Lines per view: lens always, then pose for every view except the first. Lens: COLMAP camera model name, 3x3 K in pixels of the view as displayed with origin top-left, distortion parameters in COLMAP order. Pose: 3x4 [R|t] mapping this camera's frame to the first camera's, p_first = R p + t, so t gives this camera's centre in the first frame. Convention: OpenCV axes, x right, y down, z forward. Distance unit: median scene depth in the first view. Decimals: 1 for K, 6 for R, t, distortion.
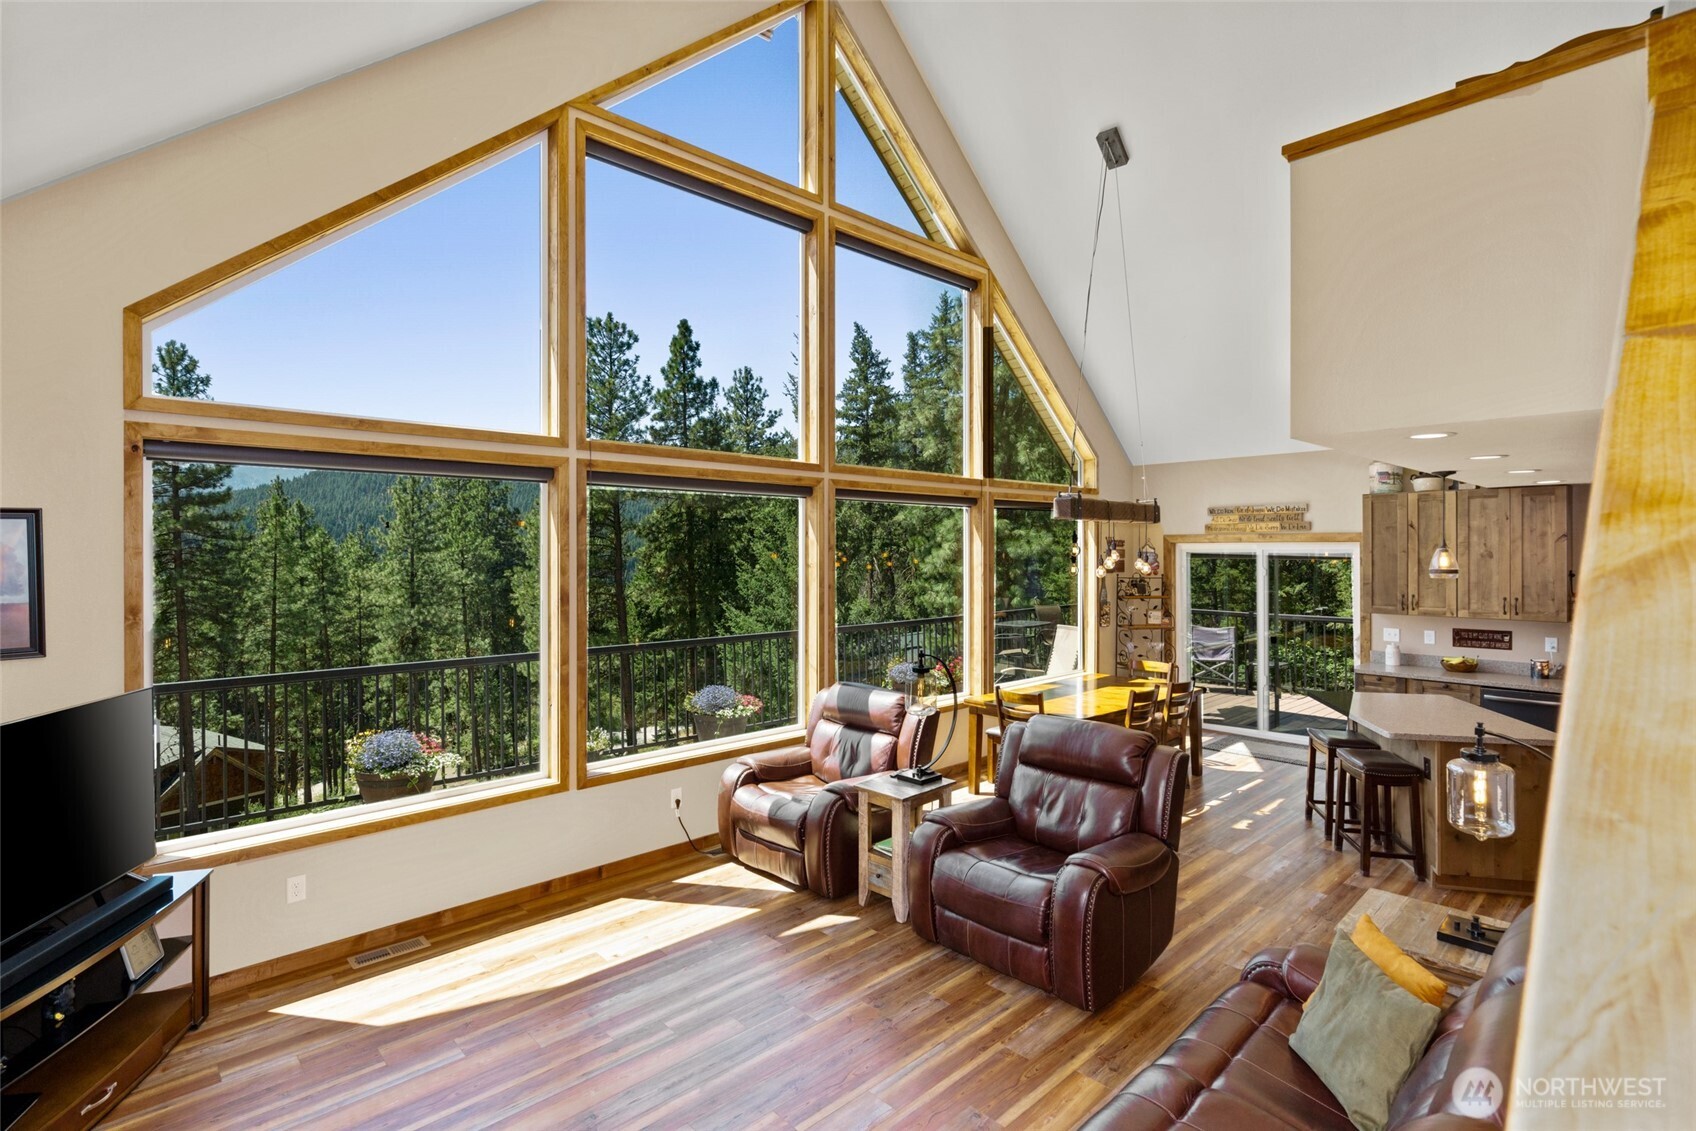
lens RADIAL K [[813.3, 0, 833.8], [0, 813.3, 551.9], [0, 0, 1]] dist [0.001992, 0.001073]
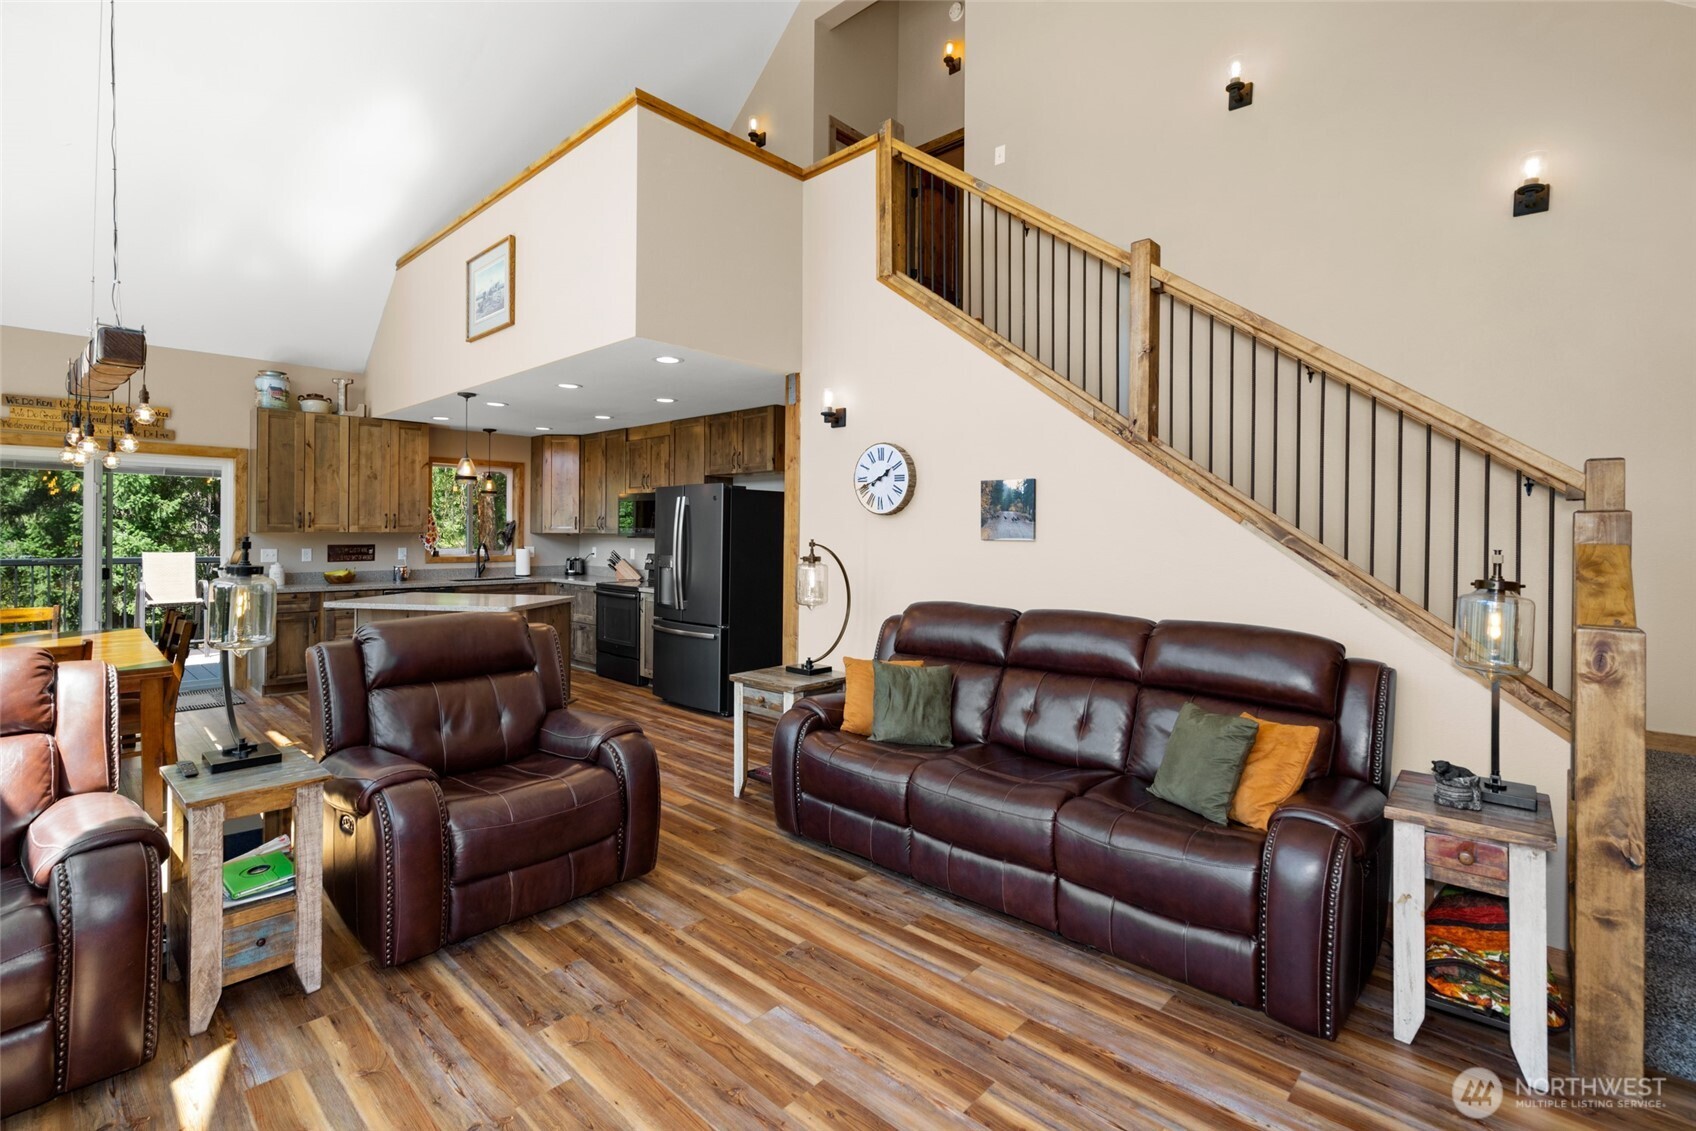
lens RADIAL K [[780.3, 0, 830.0], [0, 780.3, 533.7], [0, 0, 1]] dist [-0.003559, 0.000598]
pose [[-0.059001, 0.000138, 0.998258, -0.300980], [-0.006285, 0.999980, -0.000509, 0.075143], [-0.998238, -0.006304, -0.058999, 0.400915]]
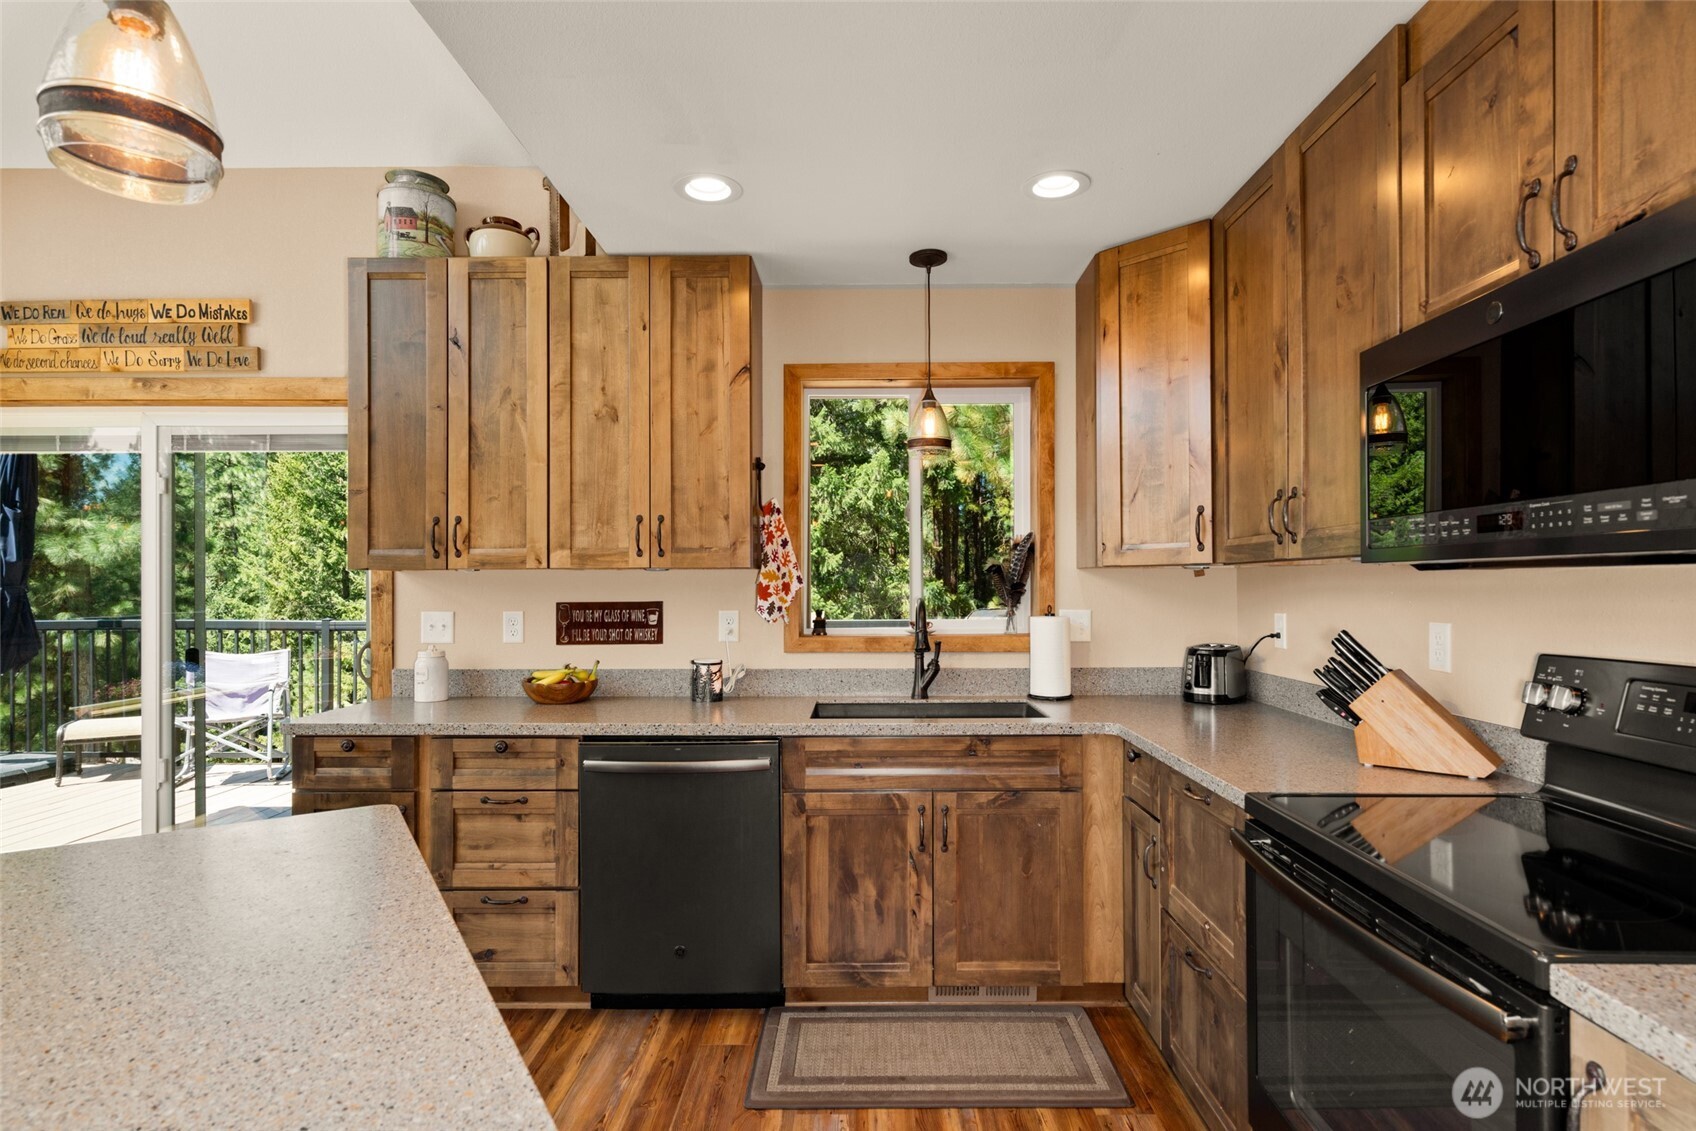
lens RADIAL K [[884.1, 0, 851.0], [0, 884.1, 582.3], [0, 0, 1]] dist [0.012099, 0.000310]
pose [[0.689670, 0.003720, 0.724115, 0.527521], [0.002394, 0.999970, -0.007418, 0.086789], [-0.724120, 0.006849, 0.689640, 0.563811]]
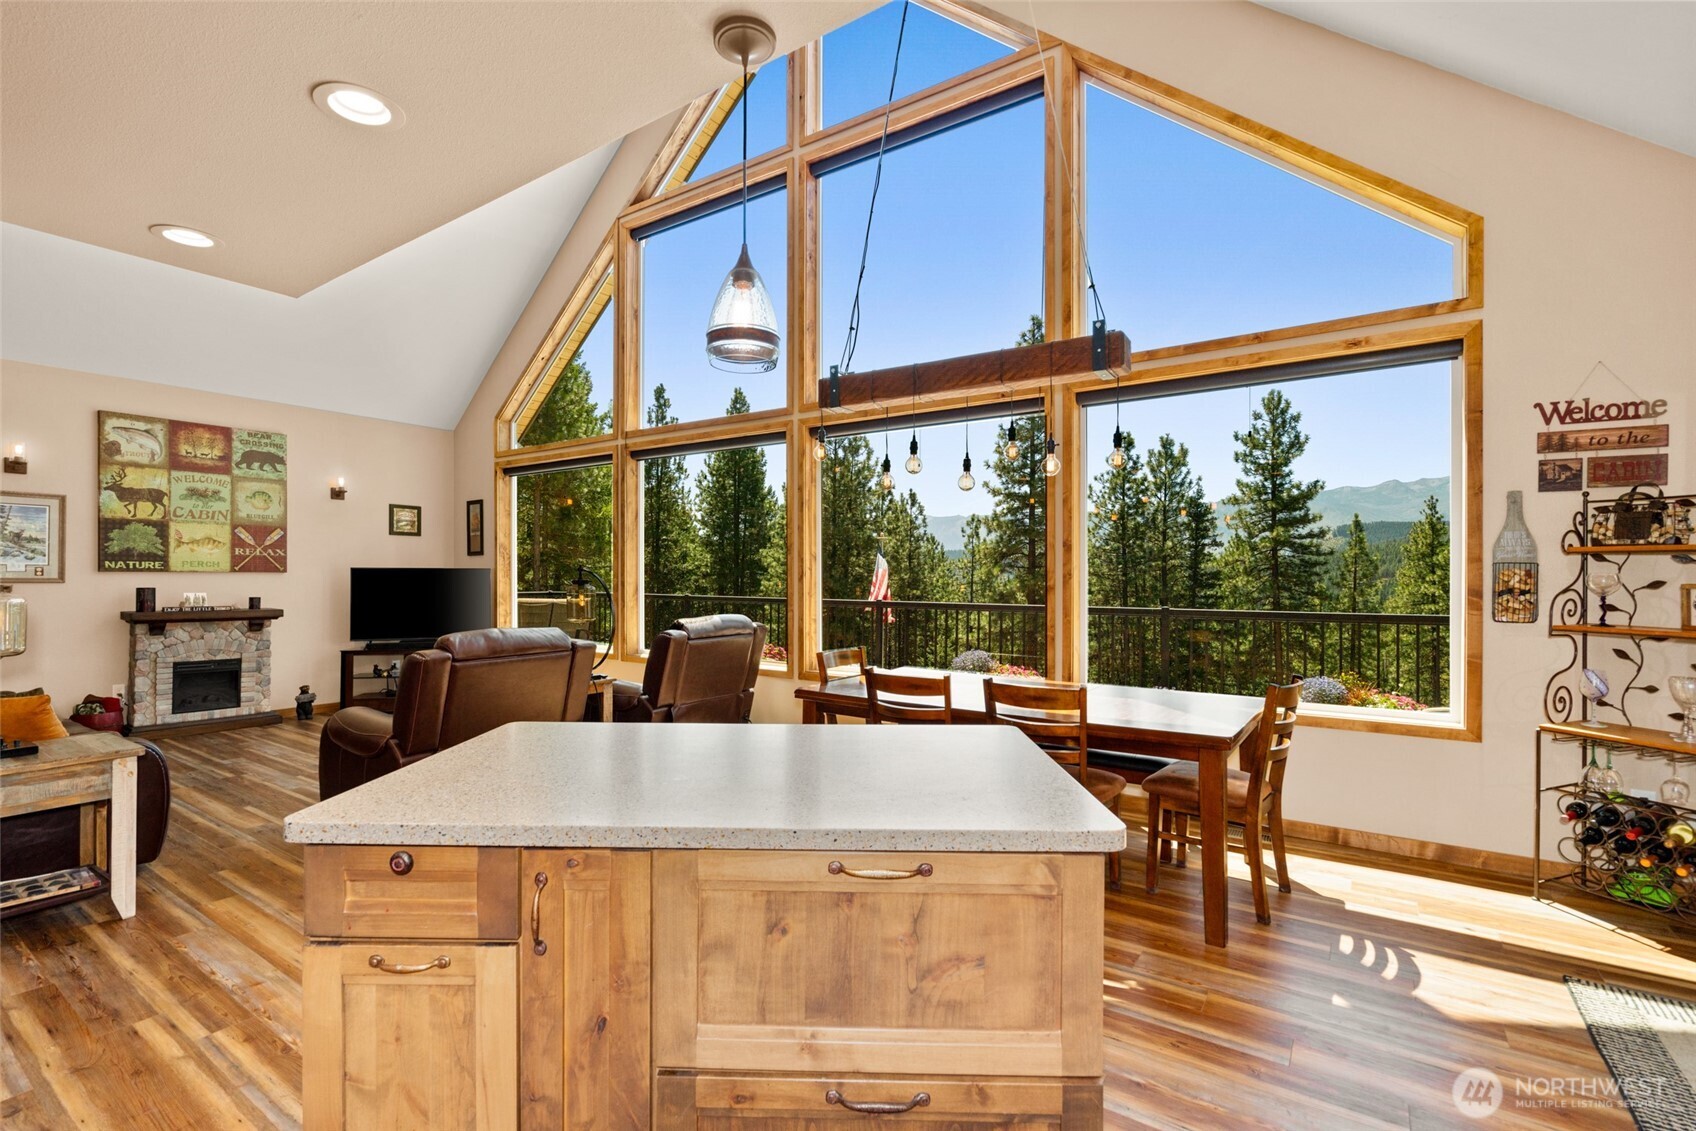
lens RADIAL K [[760.6, 0, 833.8], [0, 760.6, 570.4], [0, 0, 1]] dist [-0.010388, 0.005399]
pose [[0.219099, -0.003957, -0.975695, 0.777915], [-0.004554, 0.999977, -0.005078, 0.085403], [0.975692, 0.005556, 0.219076, 0.717182]]
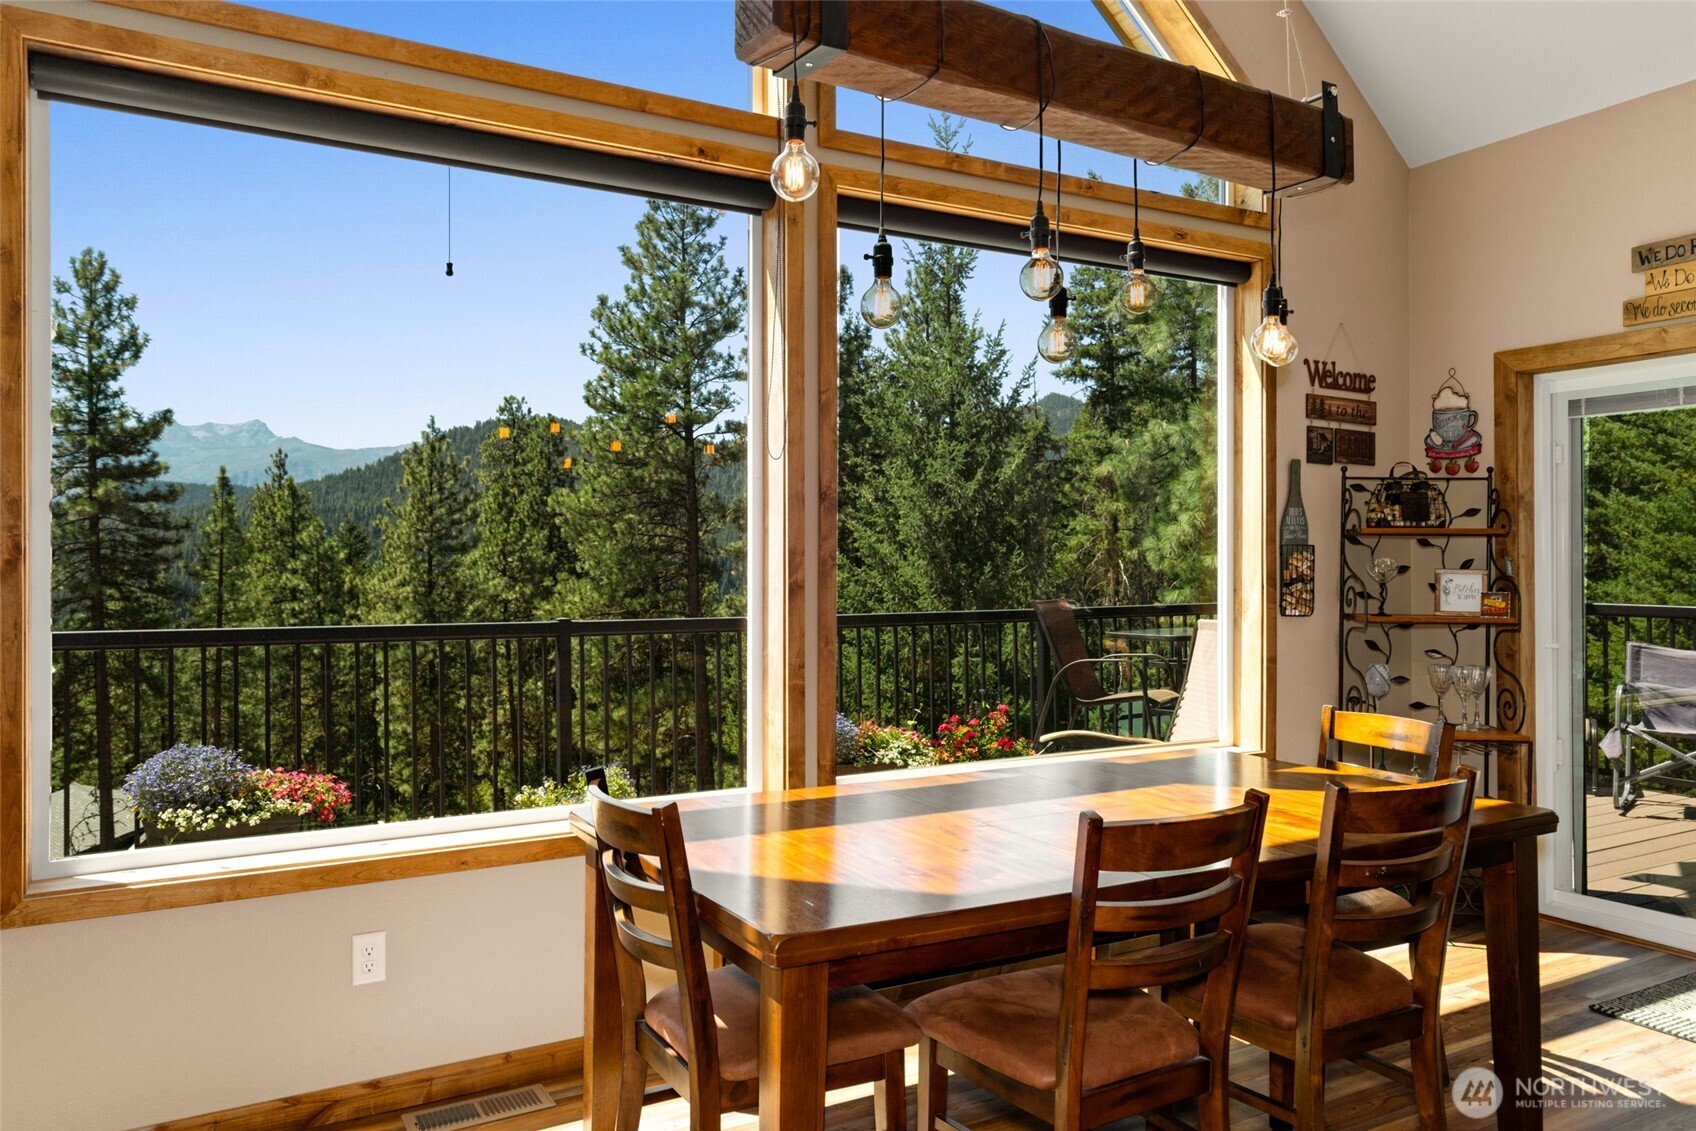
lens RADIAL K [[1222.1, 0, 831.6], [0, 1222.1, 569.6], [0, 0, 1]] dist [0.008815, 0.002251]
pose [[0.975716, 0.003162, -0.219018, 0.313144], [-0.002383, 0.999990, 0.003822, 0.087244], [0.219028, -0.003207, 0.975713, 0.556524]]
